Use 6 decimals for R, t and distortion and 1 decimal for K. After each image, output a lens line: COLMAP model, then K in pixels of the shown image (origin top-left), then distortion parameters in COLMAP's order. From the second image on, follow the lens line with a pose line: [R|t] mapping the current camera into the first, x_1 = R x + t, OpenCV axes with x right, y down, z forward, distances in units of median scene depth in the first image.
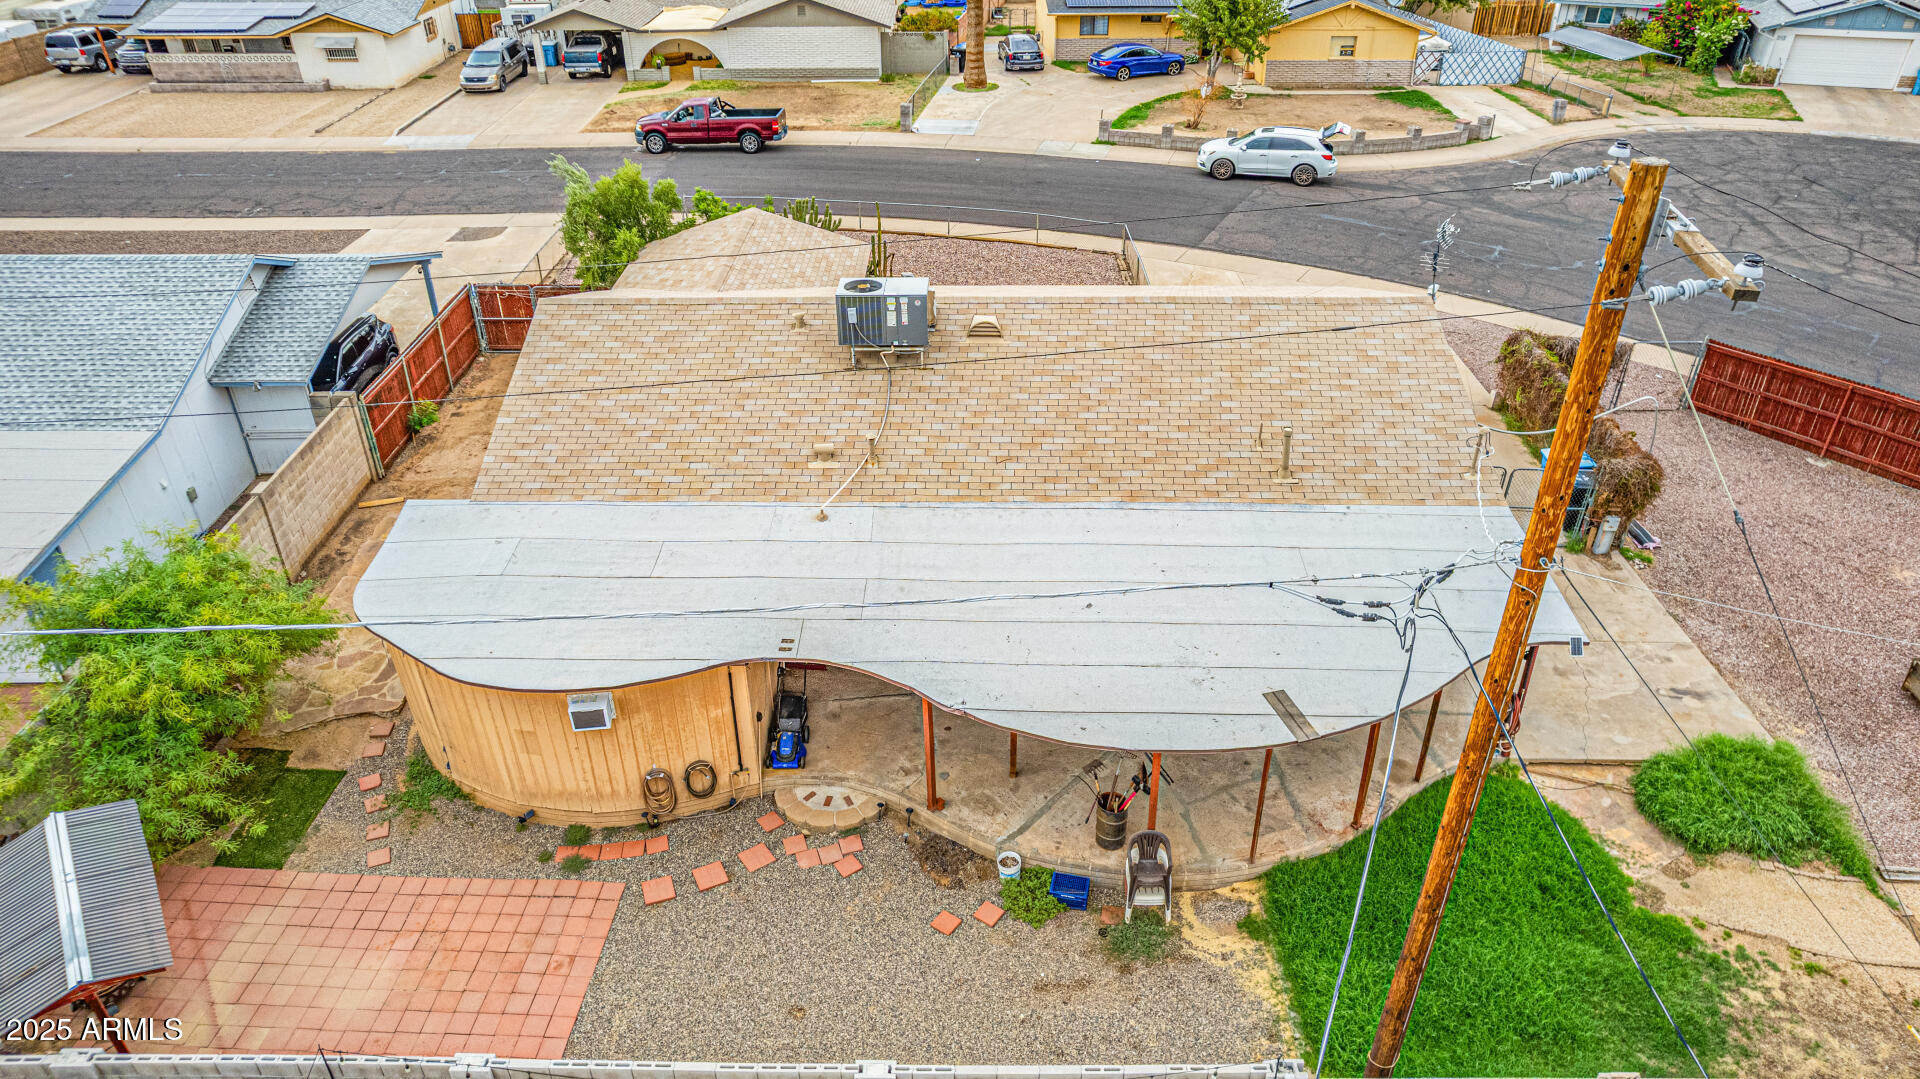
lens RADIAL K [[1257.5, 0, 960.0], [0, 1257.5, 539.5], [0, 0, 1]] dist [-0.074076, 0.065323]
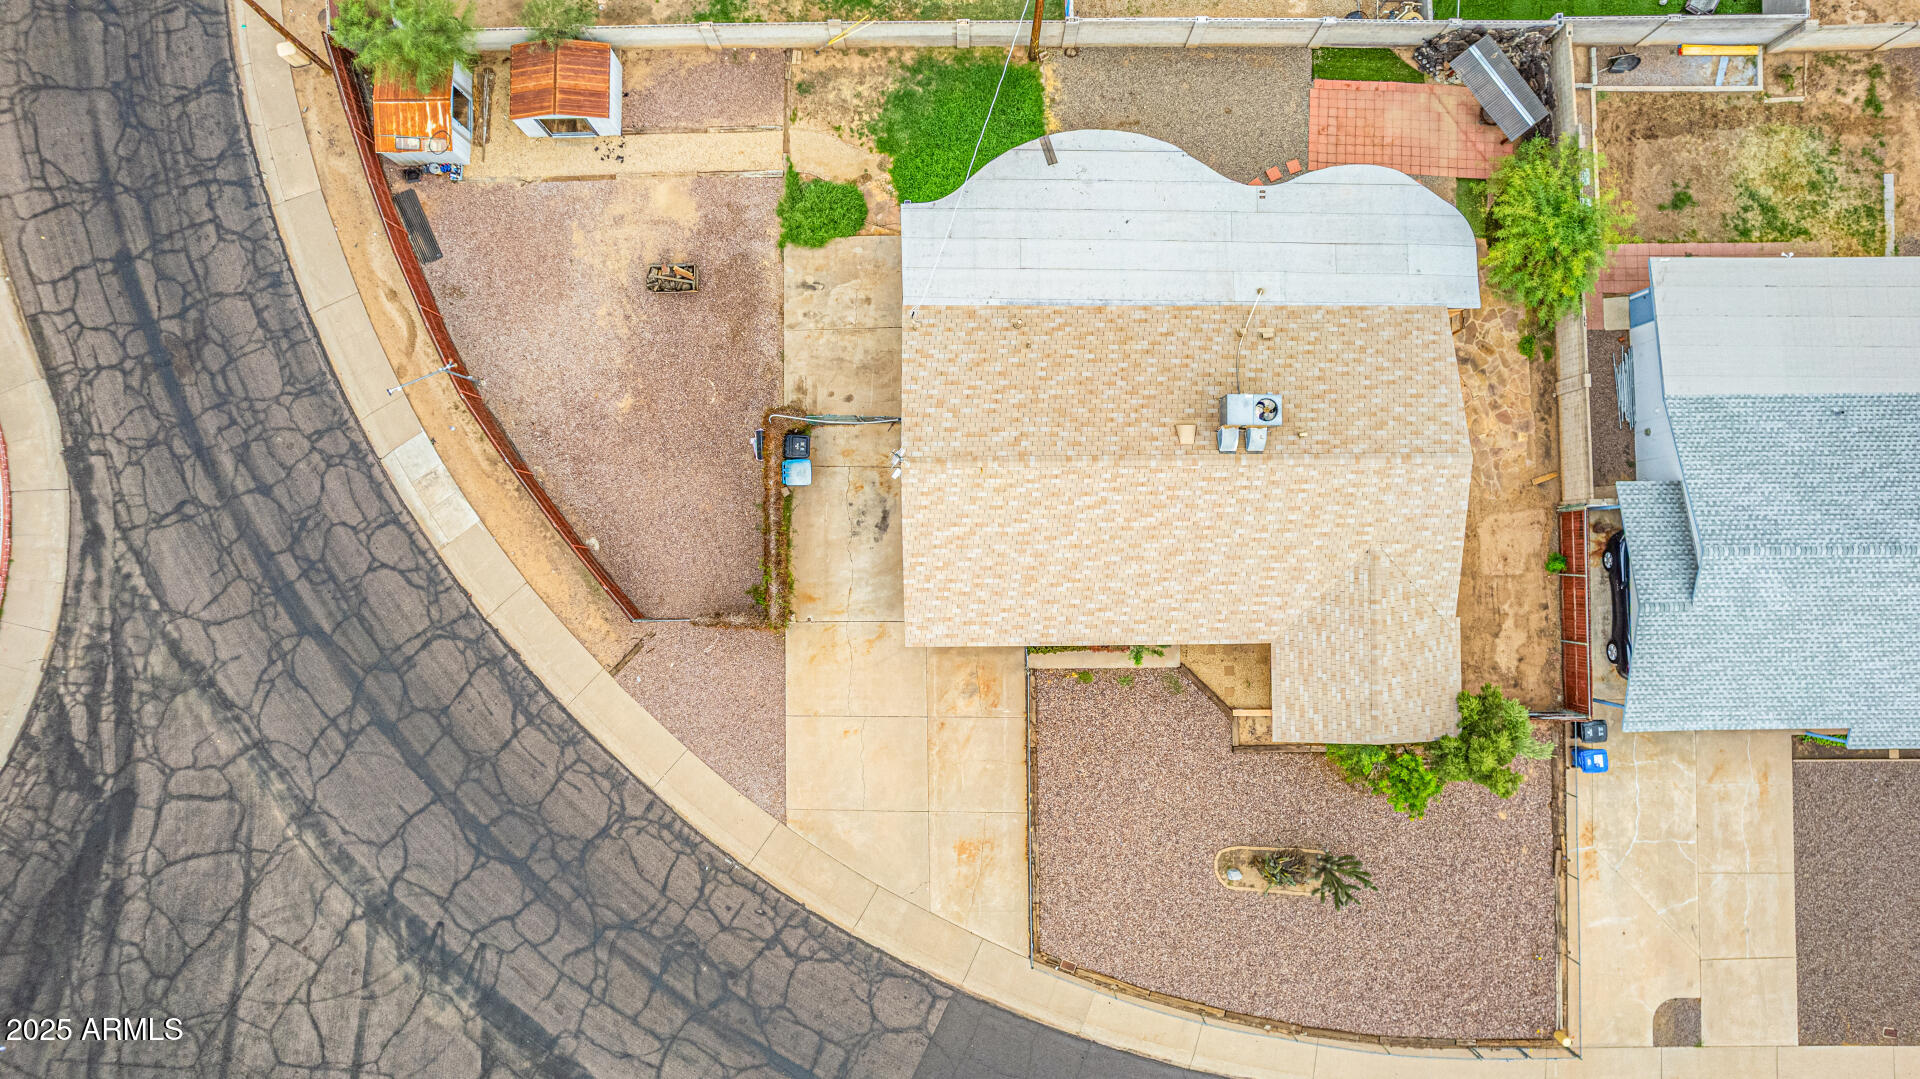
lens RADIAL K [[1248.8, 0, 968.7], [0, 1248.8, 519.0], [0, 0, 1]] dist [-0.040207, 0.001576]
pose [[-0.999859, 0.016748, -0.000738, 0.153952], [-0.008859, -0.490507, 0.871392, -0.823057], [0.014232, 0.871276, 0.490586, 0.155811]]
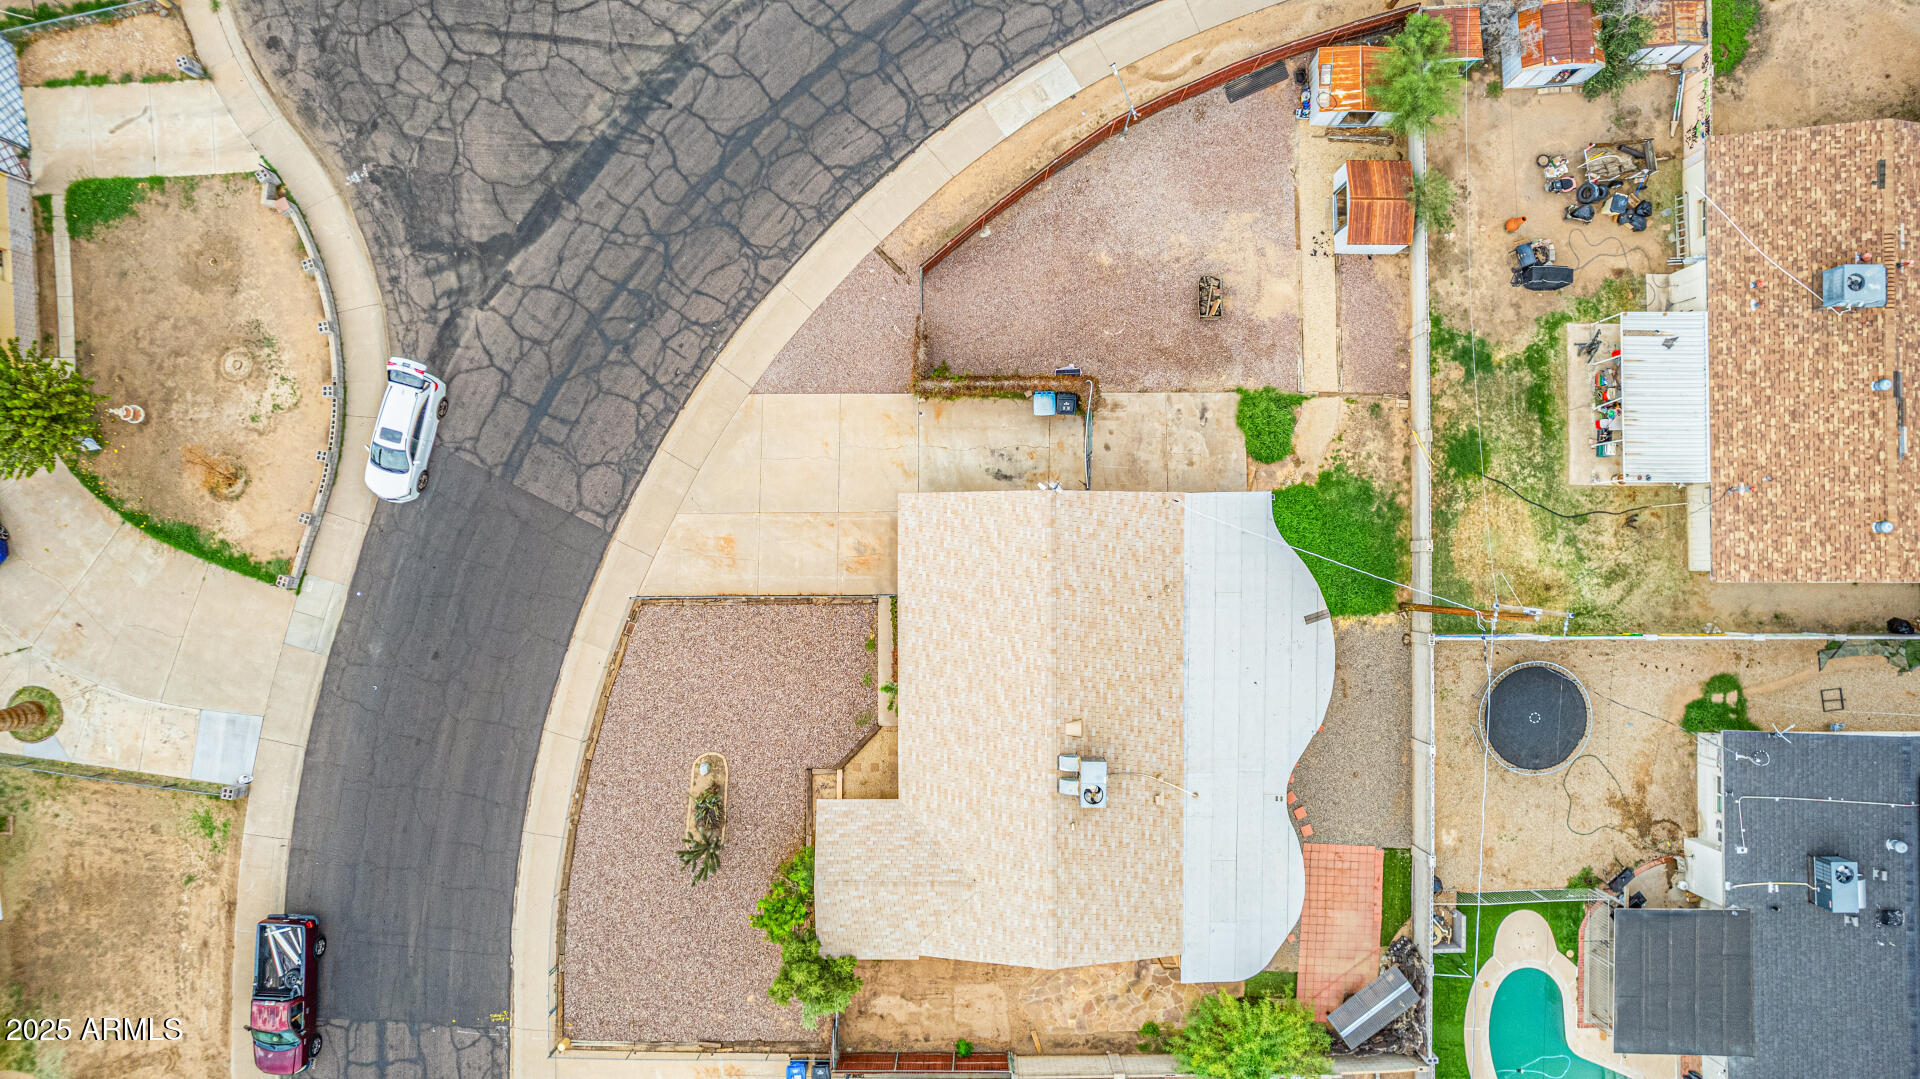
lens RADIAL K [[1257.5, 0, 960.0], [0, 1257.5, 539.5], [0, 0, 1]] dist [-0.074076, 0.065323]
pose [[-0.009844, -0.999706, 0.022177, 0.137170], [0.527577, 0.013648, 0.849398, -0.968777], [-0.849450, 0.020061, 0.527287, 0.065008]]
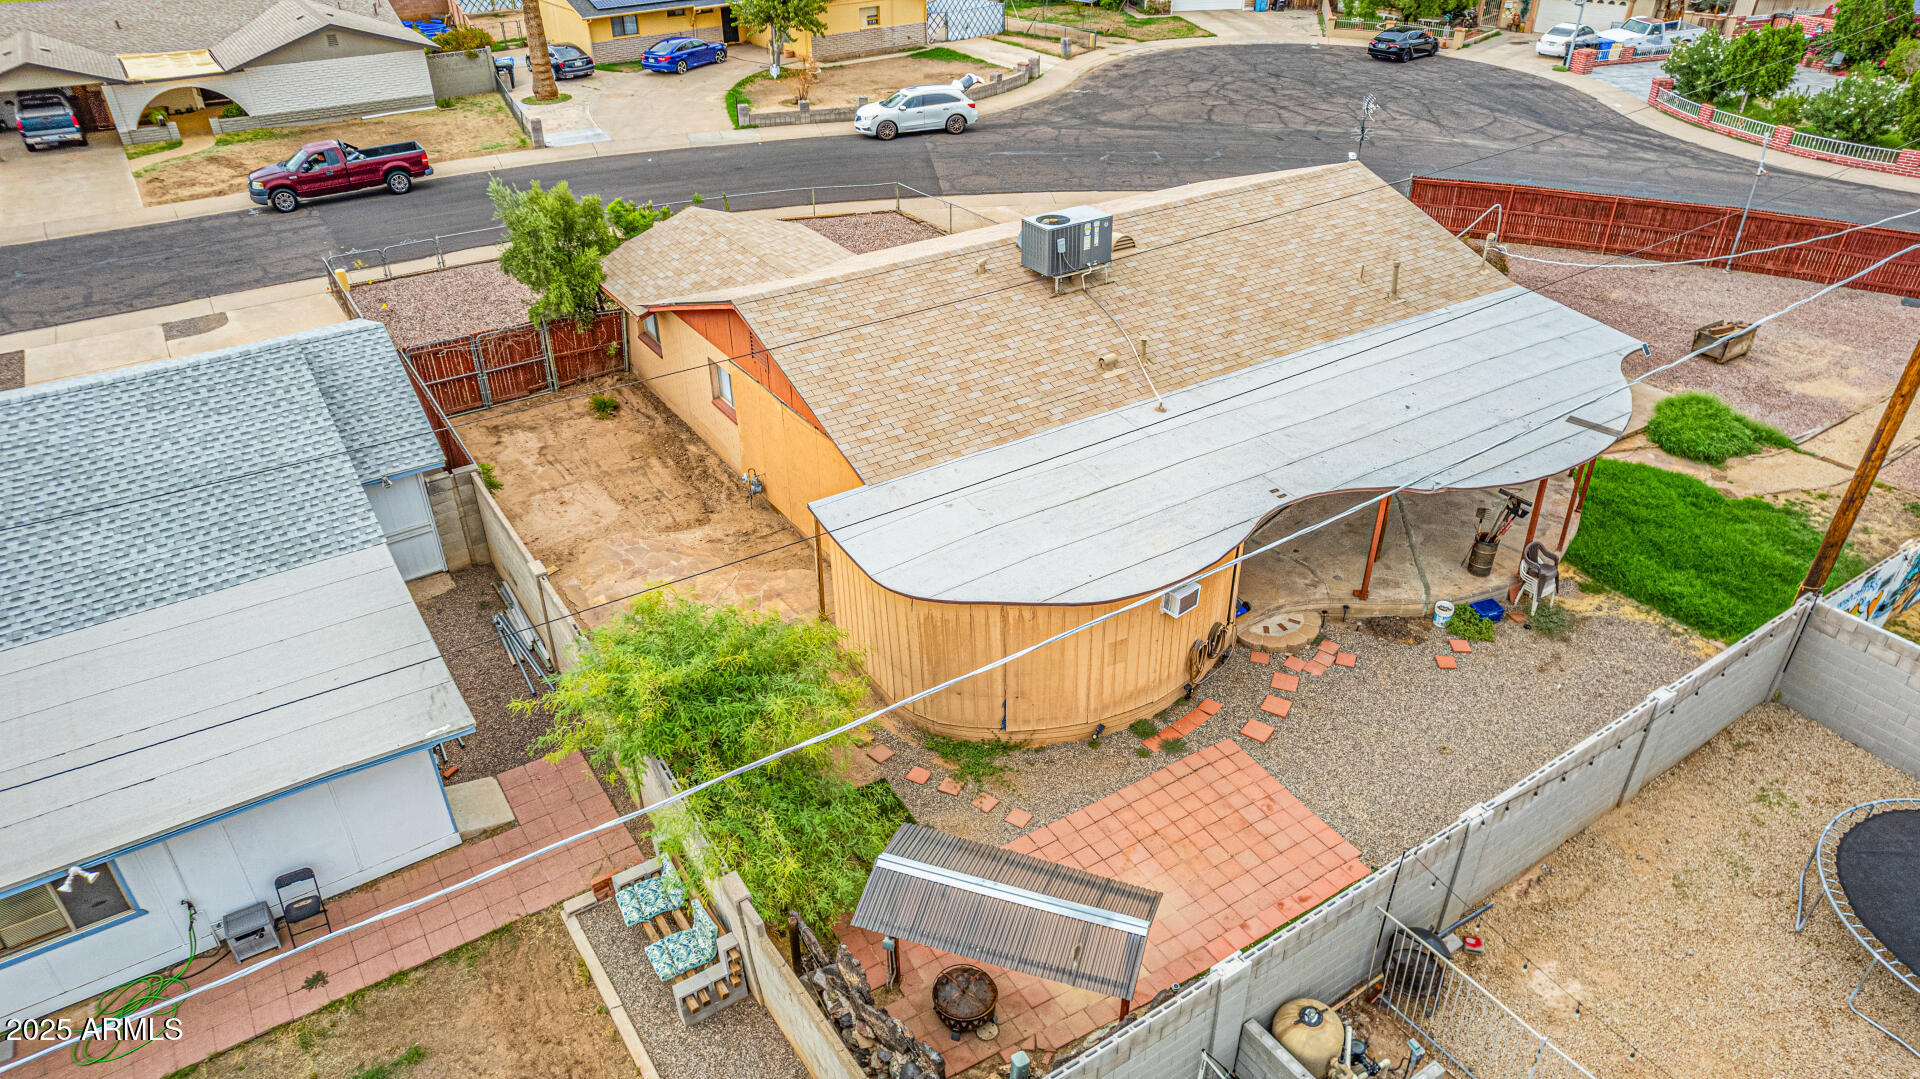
lens RADIAL K [[1246.1, 0, 962.7], [0, 1246.1, 548.7], [0, 0, 1]] dist [-0.081553, 0.083324]
pose [[0.827879, -0.299337, 0.474356, -0.365541], [0.296111, 0.951485, 0.083630, -0.019775], [-0.476376, 0.071226, 0.876352, 0.047788]]
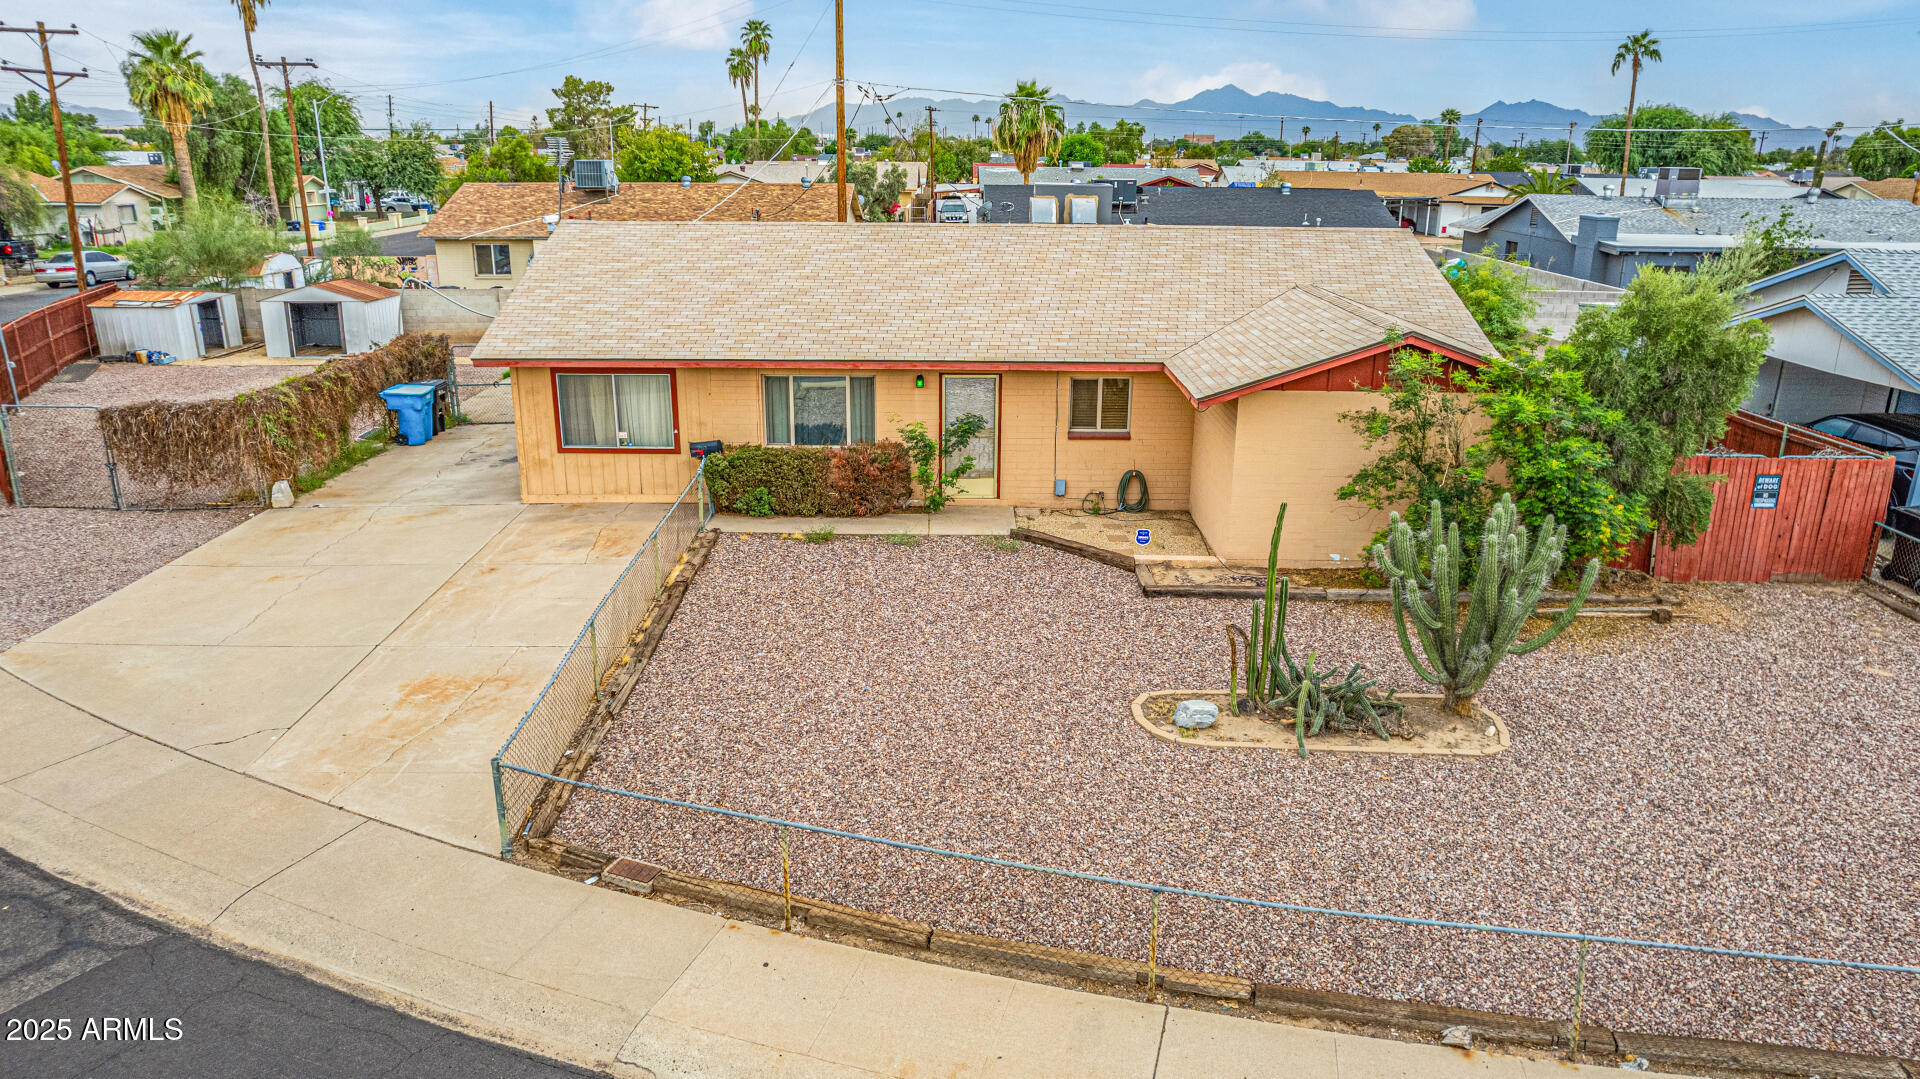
lens RADIAL K [[1287.1, 0, 973.2], [0, 1287.1, 537.9], [0, 0, 1]] dist [-0.081434, 0.073507]
pose [[-0.999886, -0.001371, -0.015045, 0.024214], [-0.012209, 0.659853, 0.751296, -0.430917], [0.008897, 0.751394, -0.659794, 0.995314]]
